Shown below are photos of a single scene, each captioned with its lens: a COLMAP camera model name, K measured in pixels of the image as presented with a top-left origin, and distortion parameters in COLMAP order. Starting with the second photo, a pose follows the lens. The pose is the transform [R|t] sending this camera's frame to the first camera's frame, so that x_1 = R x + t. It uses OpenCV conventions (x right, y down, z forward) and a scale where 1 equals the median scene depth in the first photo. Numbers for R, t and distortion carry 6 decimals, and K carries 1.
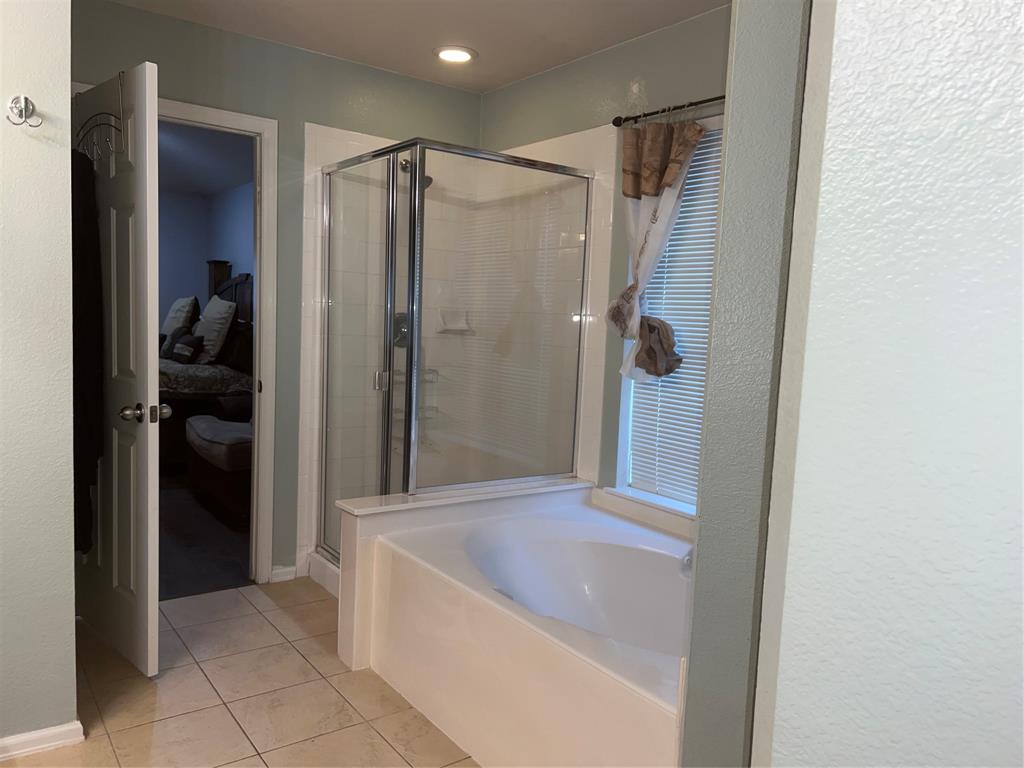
lens RADIAL K [[773.7, 0, 512.0], [0, 773.7, 384.0], [0, 0, 1]] dist [0.077956, -0.093267]
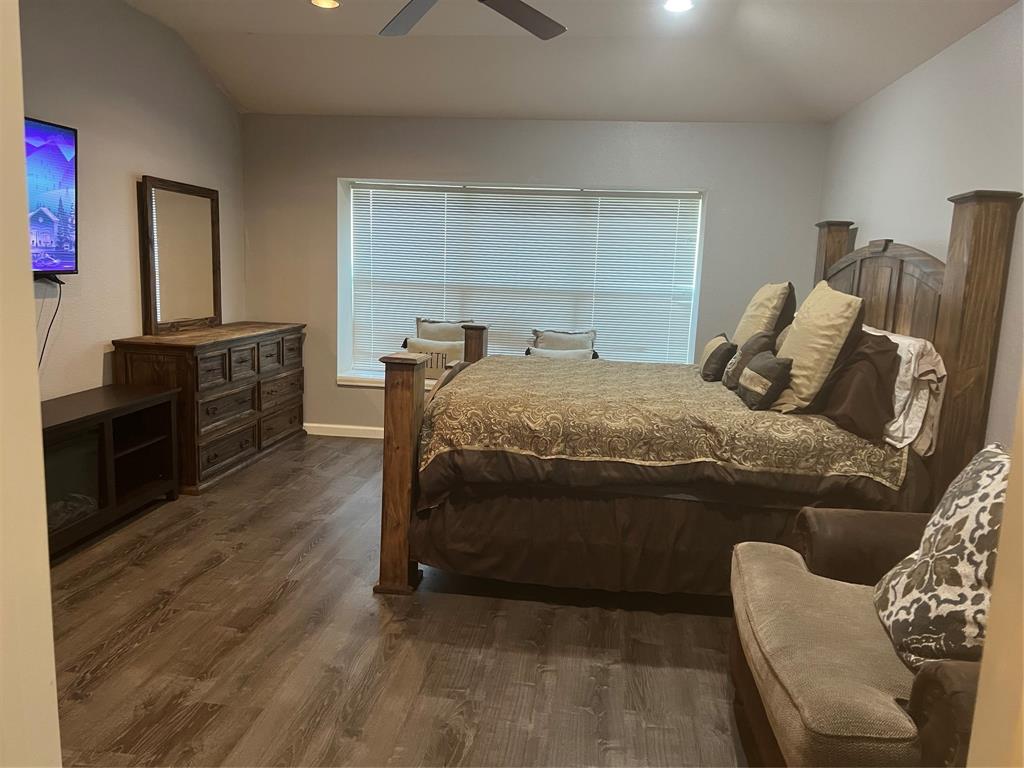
lens RADIAL K [[772.4, 0, 512.0], [0, 772.4, 384.0], [0, 0, 1]] dist [0.172373, -0.383726]
pose [[0.735717, 0.088584, -0.671471, -0.173066], [-0.067954, 0.996062, 0.056950, -0.061467], [0.673872, 0.003730, 0.738839, 0.472082]]
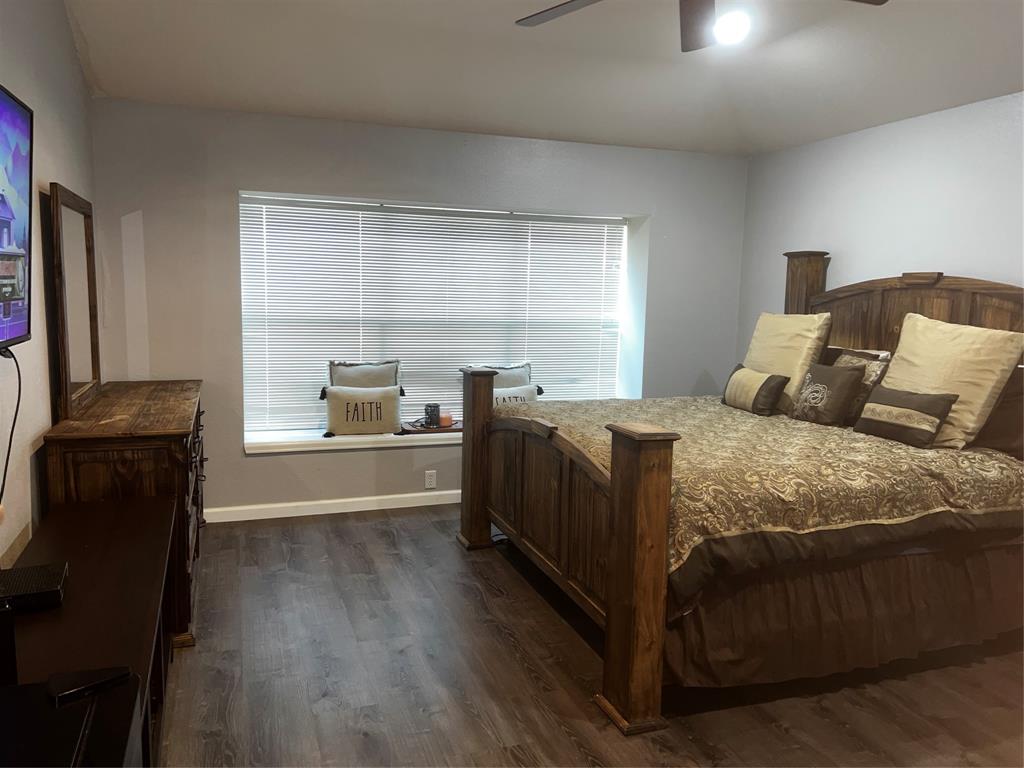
lens RADIAL K [[773.7, 0, 512.0], [0, 773.7, 384.0], [0, 0, 1]] dist [0.077956, -0.093267]
pose [[0.958078, 0.013558, -0.286186, -0.527401], [-0.006428, 0.999645, 0.025839, -0.080035], [0.286435, -0.022916, 0.957826, 0.392905]]
